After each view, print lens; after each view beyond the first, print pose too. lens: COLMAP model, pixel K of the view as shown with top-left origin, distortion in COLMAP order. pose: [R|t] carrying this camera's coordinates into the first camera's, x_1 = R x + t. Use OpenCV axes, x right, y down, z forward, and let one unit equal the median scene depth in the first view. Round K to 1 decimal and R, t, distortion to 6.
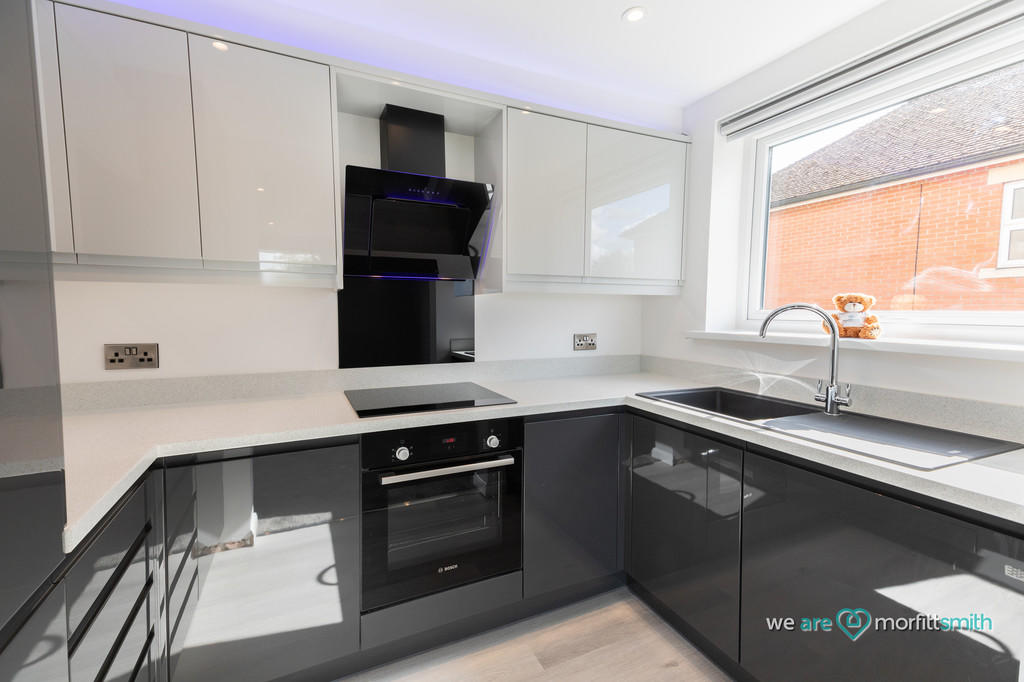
lens RADIAL K [[464.1, 0, 512.0], [0, 464.1, 341.0], [0, 0, 1]] dist [0.079765, -0.000030]
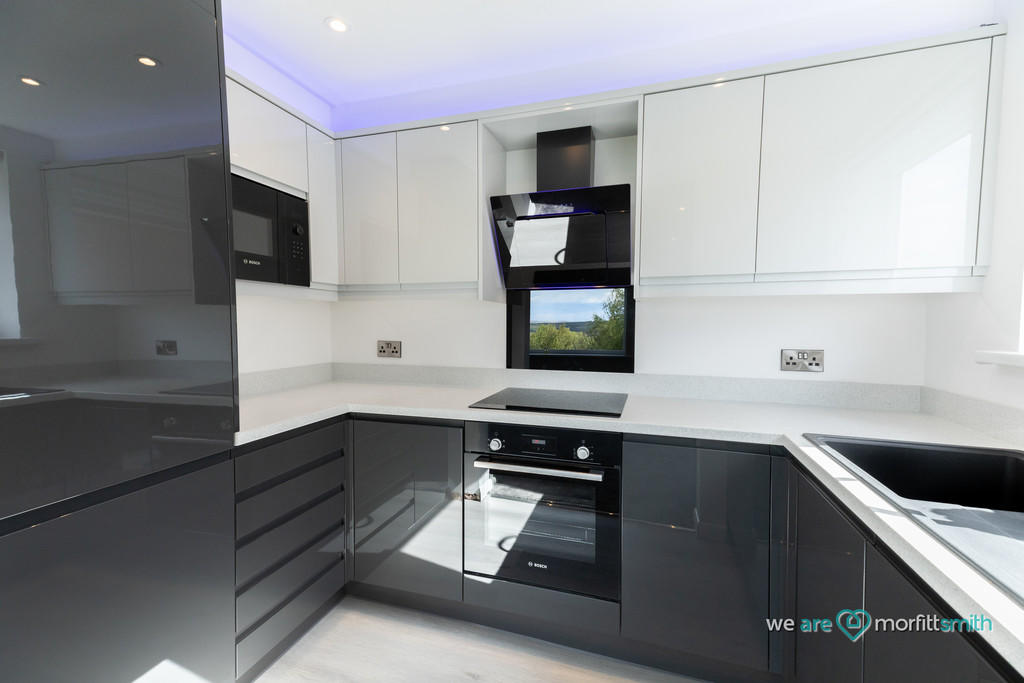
lens RADIAL K [[455.0, 0, 508.8], [0, 455.0, 344.8], [0, 0, 1]] dist [0.109485, -0.028854]
pose [[0.734909, 0.037341, -0.677137, 0.431970], [-0.045486, 0.998949, 0.005721, -0.006872], [0.676638, 0.026596, 0.735835, 0.165129]]
